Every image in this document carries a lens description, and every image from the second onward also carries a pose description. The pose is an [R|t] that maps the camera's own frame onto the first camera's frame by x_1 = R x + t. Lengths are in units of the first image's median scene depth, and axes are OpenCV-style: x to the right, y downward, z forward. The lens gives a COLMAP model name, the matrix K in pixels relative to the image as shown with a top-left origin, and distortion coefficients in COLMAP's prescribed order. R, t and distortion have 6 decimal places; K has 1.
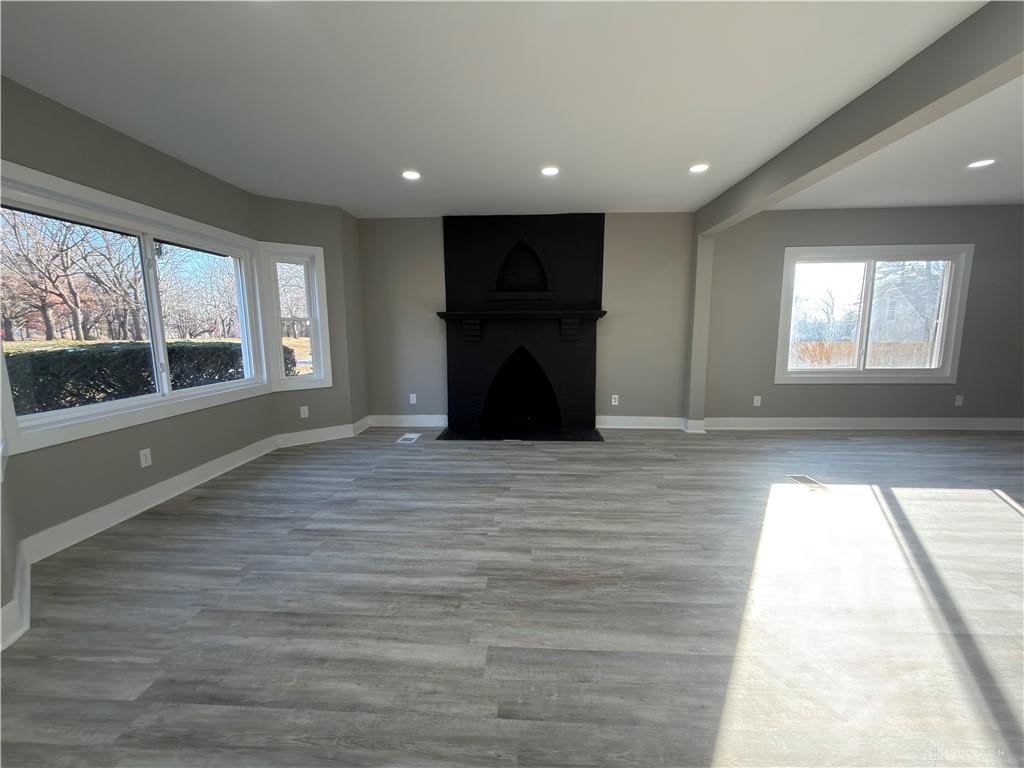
lens RADIAL K [[406.1, 0, 513.9], [0, 406.1, 384.2], [0, 0, 1]] dist [0.000124, 0.000046]
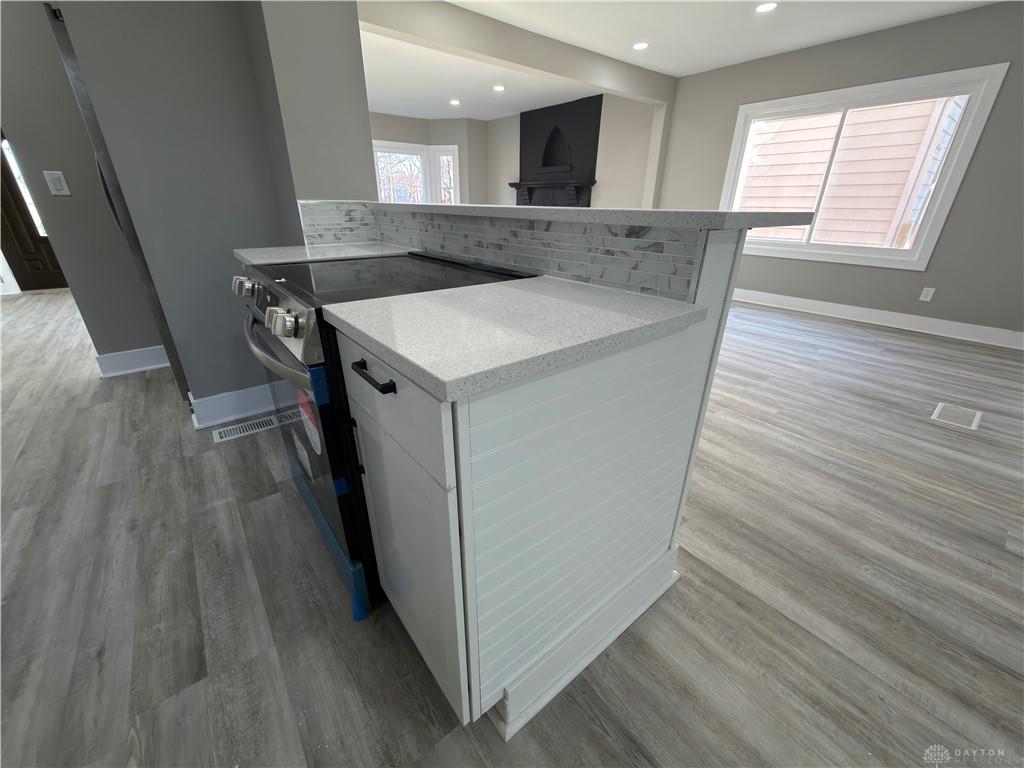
lens RADIAL K [[406.1, 0, 513.9], [0, 406.1, 384.2], [0, 0, 1]] dist [0.000124, 0.000046]
pose [[0.667521, 0.317785, -0.673371, 1.193549], [-0.117949, 0.938061, 0.325776, 0.042714], [0.735189, -0.138039, 0.663658, -0.155722]]
